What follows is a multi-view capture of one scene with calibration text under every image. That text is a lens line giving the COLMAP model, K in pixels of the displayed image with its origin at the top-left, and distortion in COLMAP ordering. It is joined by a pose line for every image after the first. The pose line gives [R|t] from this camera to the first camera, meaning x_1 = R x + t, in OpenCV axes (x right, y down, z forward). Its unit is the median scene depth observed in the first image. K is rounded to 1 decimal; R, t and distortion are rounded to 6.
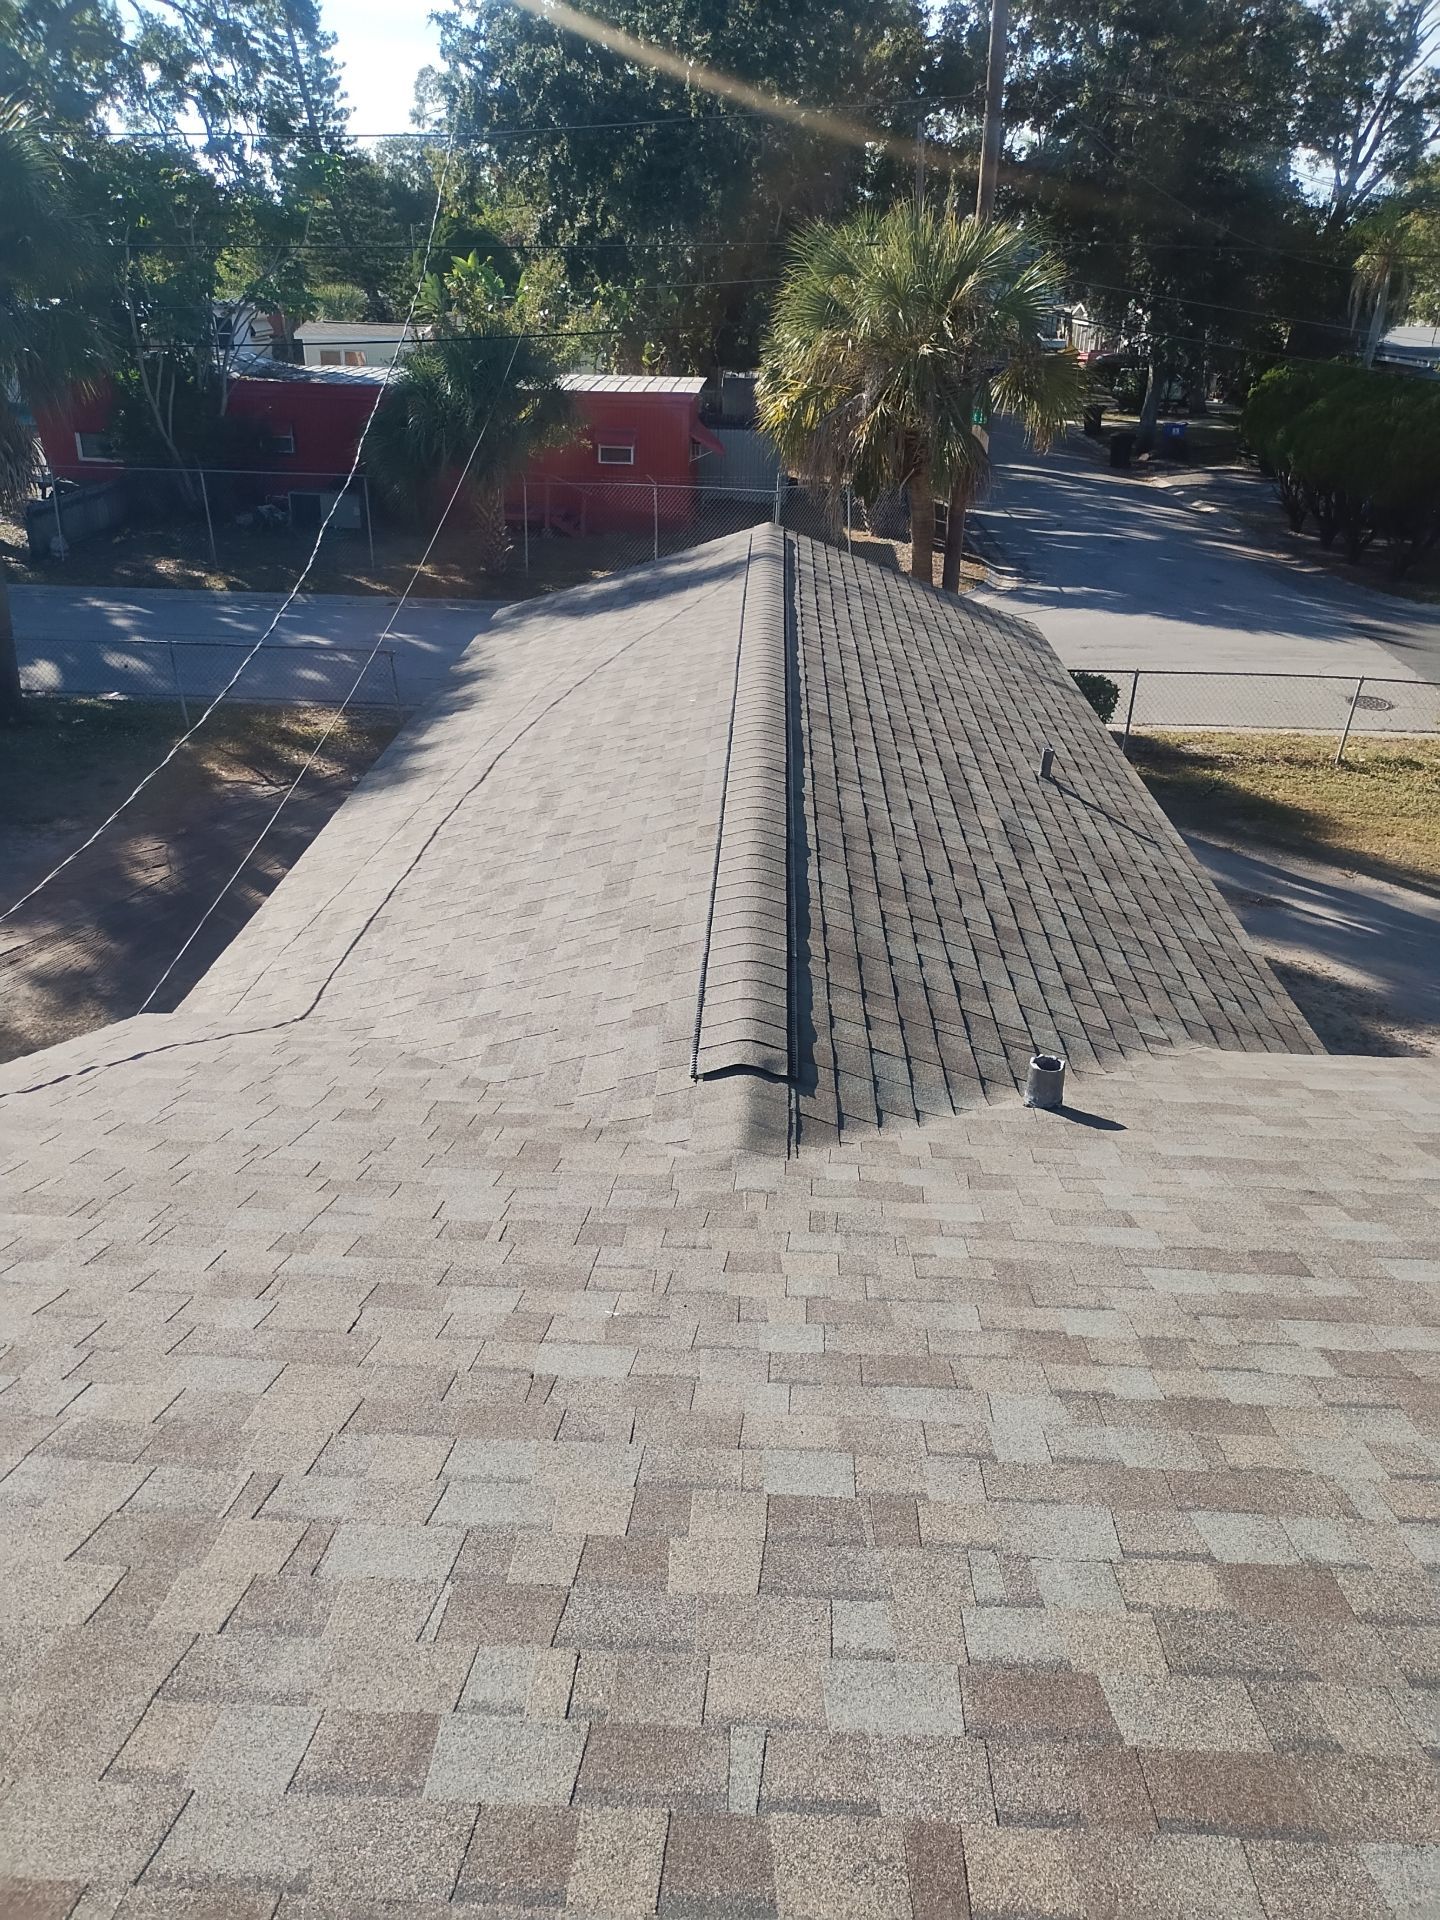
lens RADIAL K [[1428.9, 0, 720.5], [0, 1428.9, 931.4], [0, 0, 1]] dist [0.055565, -0.066644]
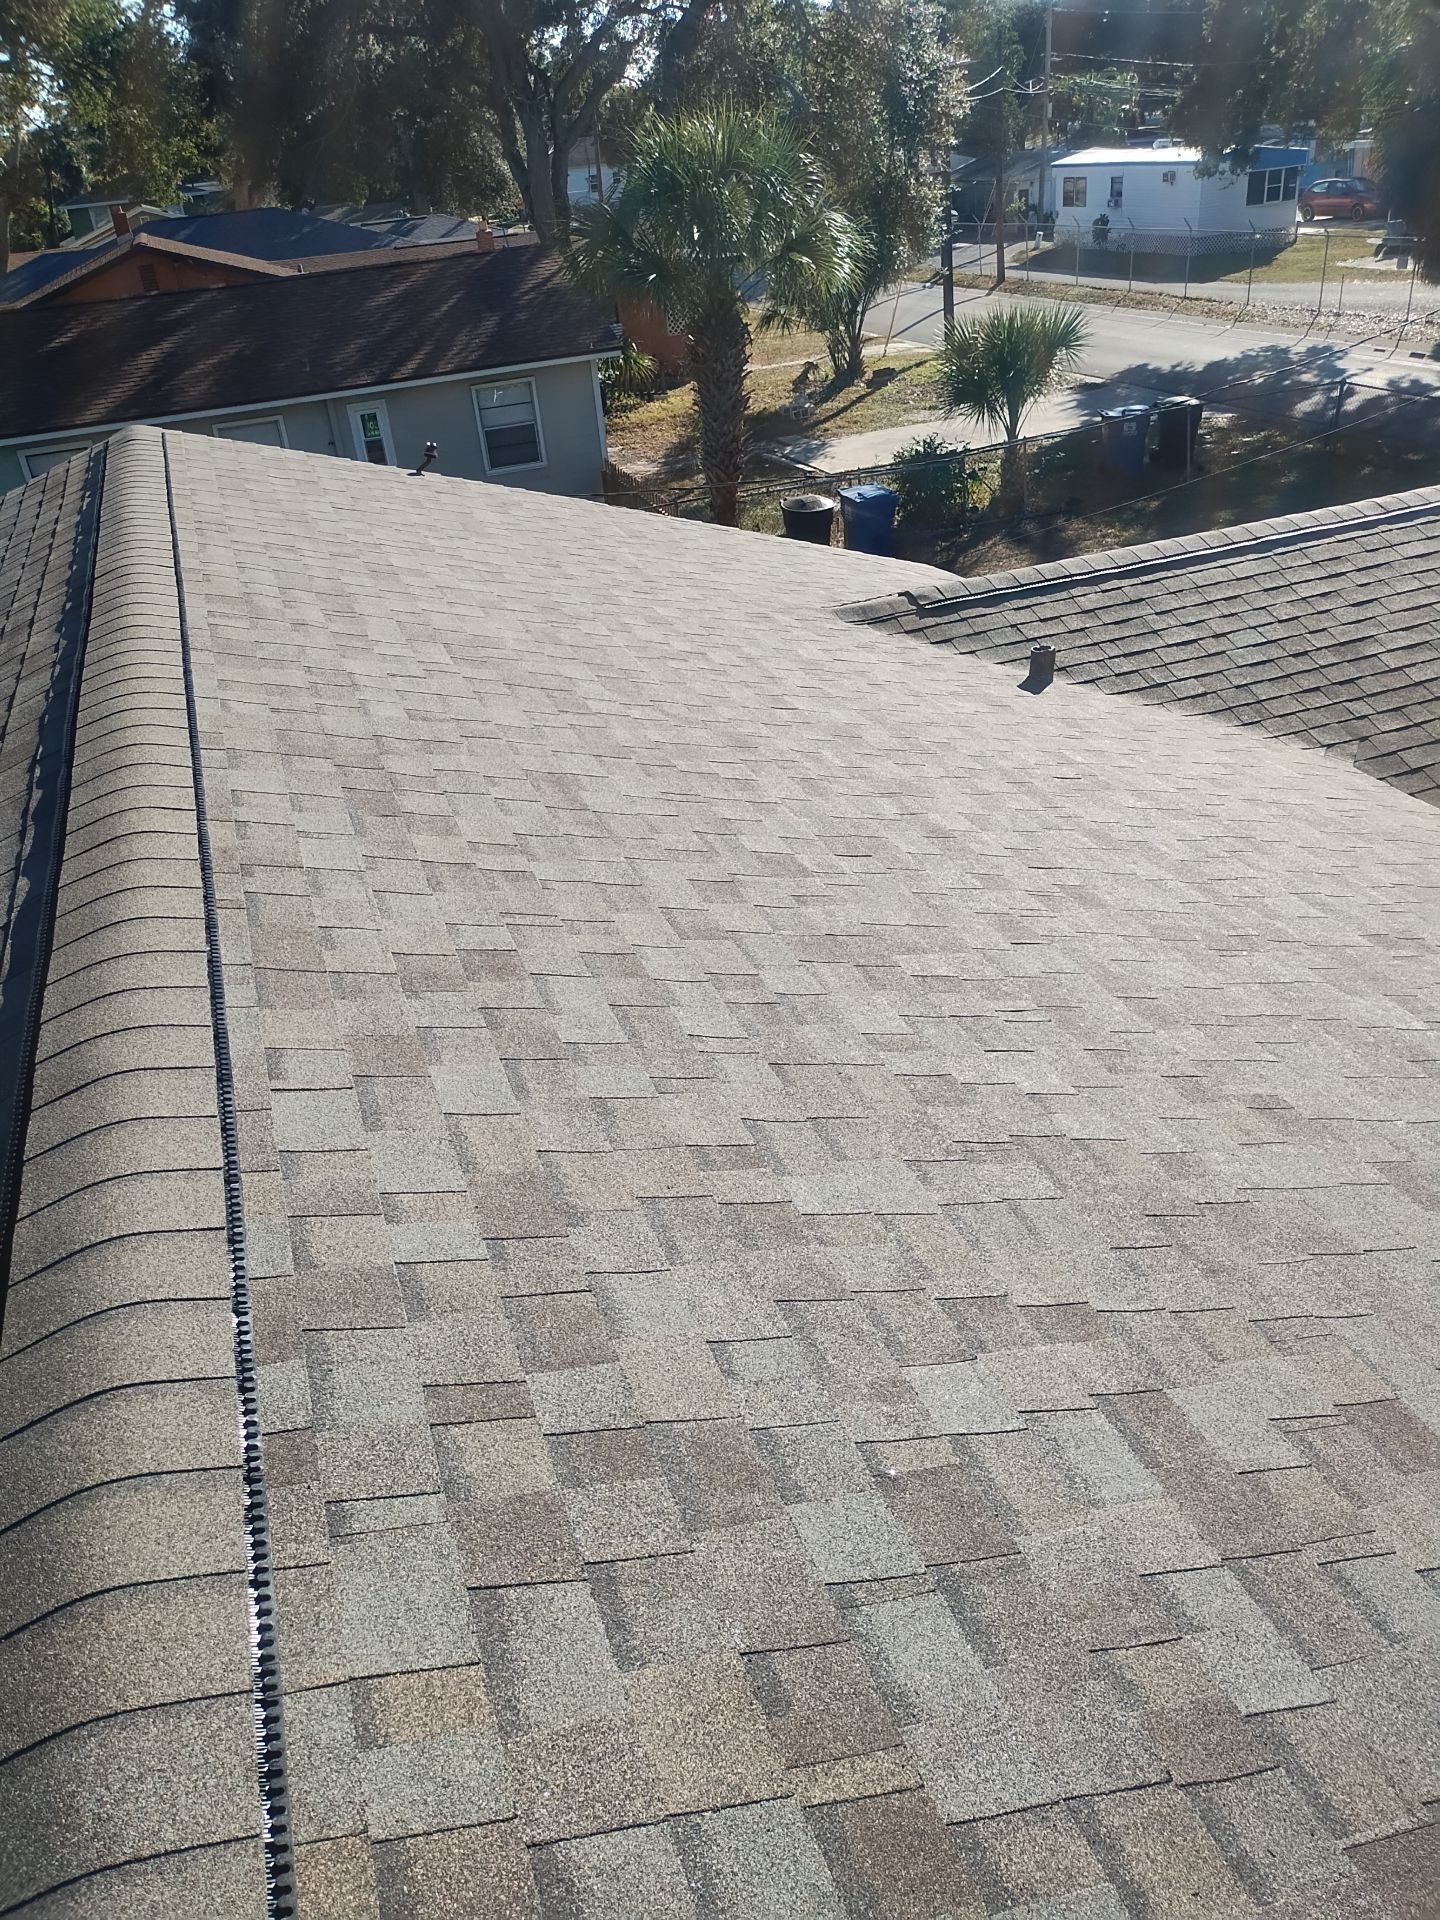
lens RADIAL K [[1428.9, 0, 724.1], [0, 1428.9, 964.3], [0, 0, 1]] dist [0.055565, -0.066644]
pose [[0.360656, 0.419702, -0.832933, 1.140884], [-0.302415, 0.897410, 0.321247, 0.005806], [0.882311, 0.136032, 0.450581, 0.059128]]
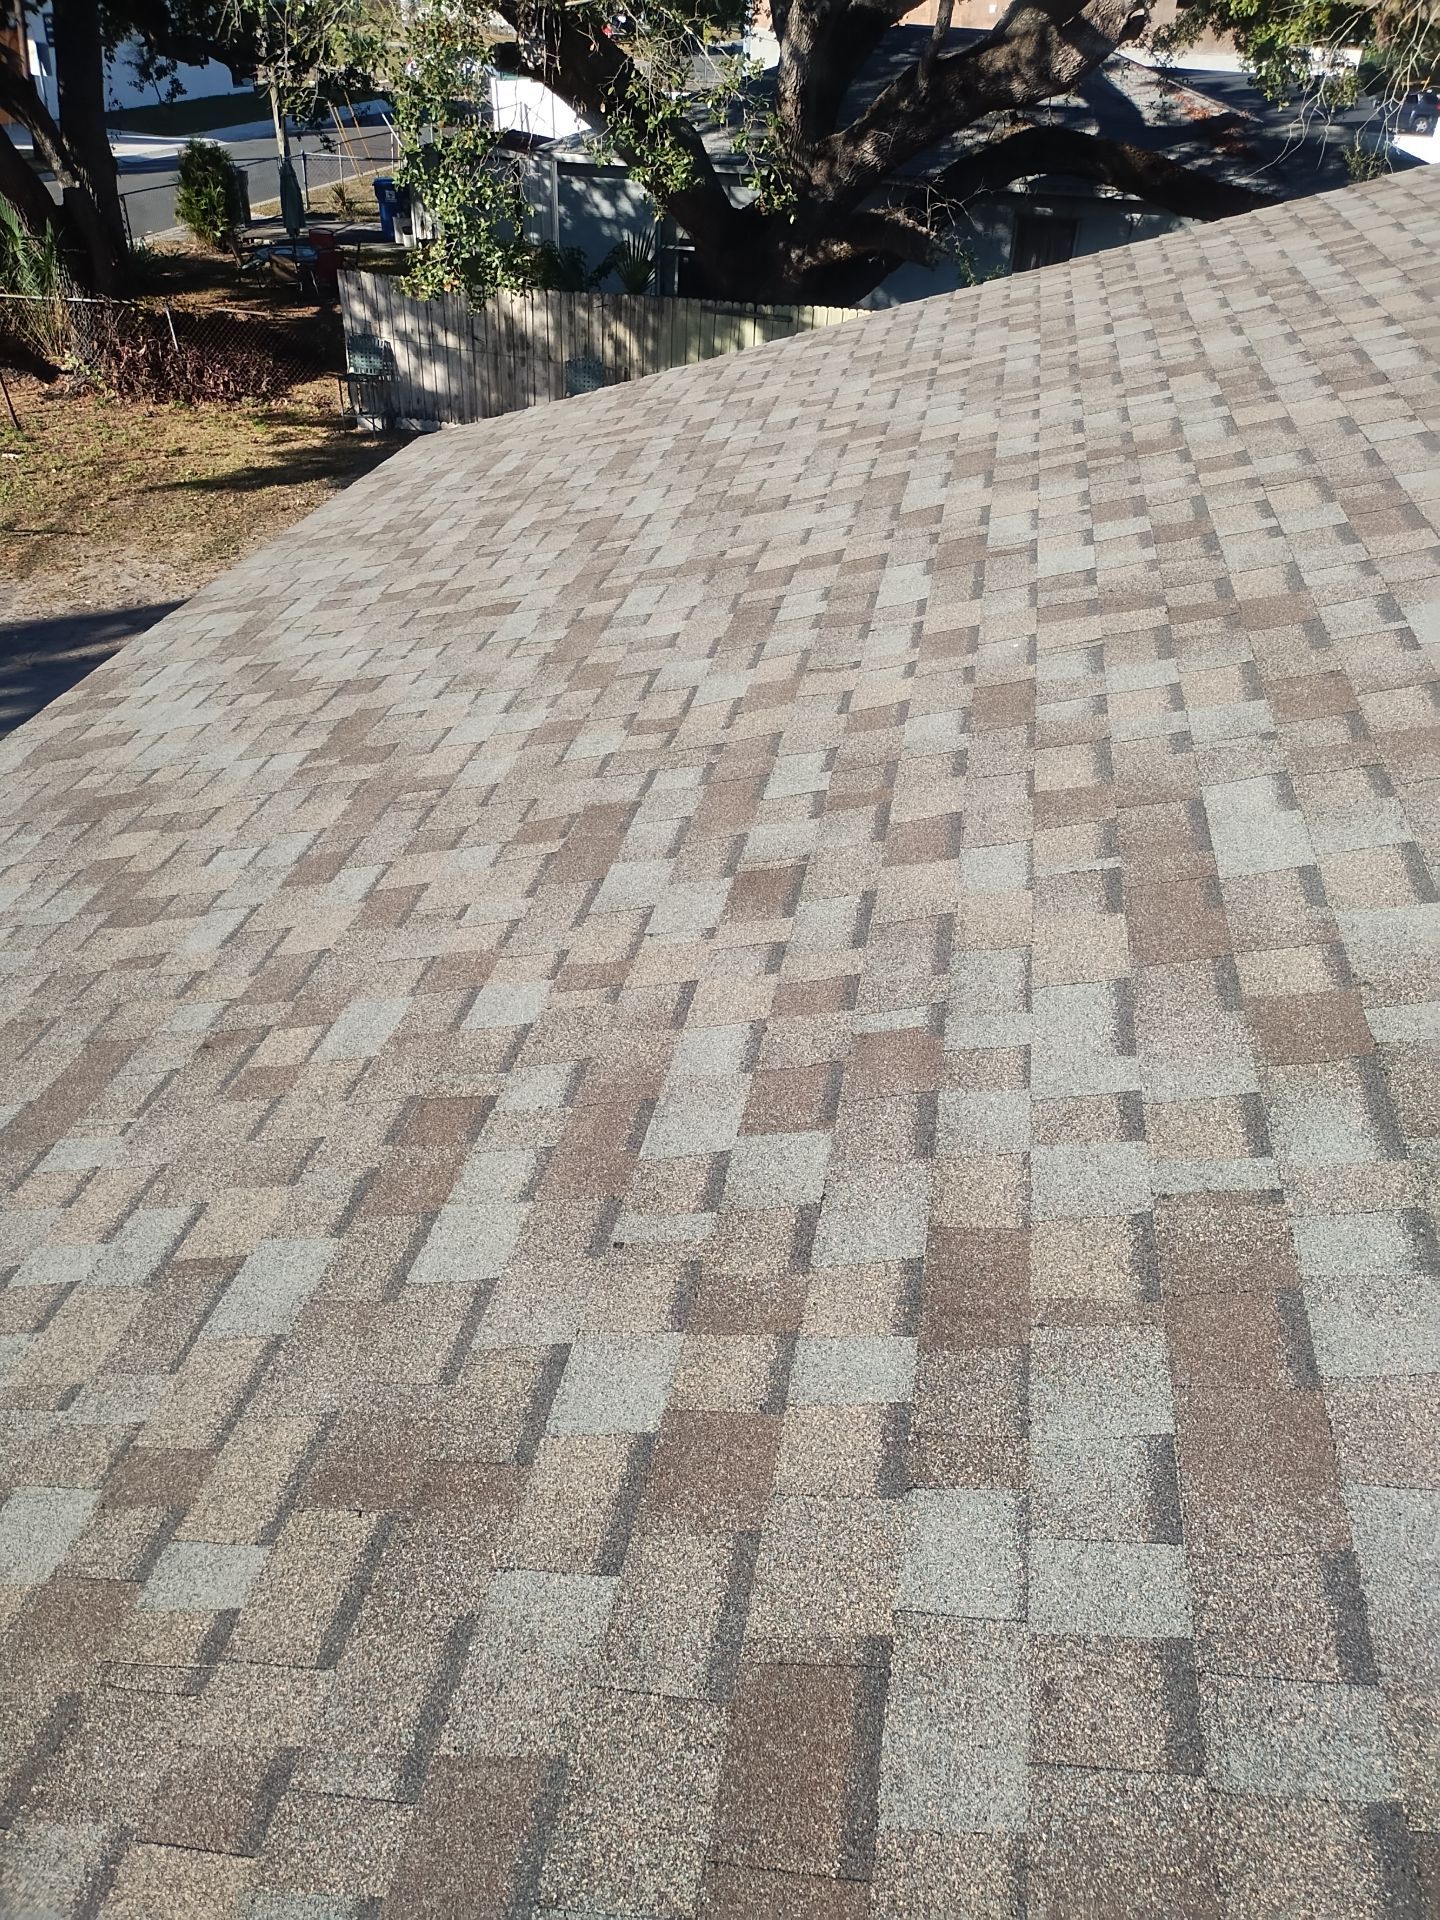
lens RADIAL K [[1428.9, 0, 712.9], [0, 1428.9, 941.6], [0, 0, 1]] dist [0.055565, -0.066644]
pose [[0.145640, -0.566029, 0.811419, -0.042851], [0.383147, 0.788431, 0.481222, -0.055805], [-0.912133, 0.240808, 0.331699, 0.362151]]
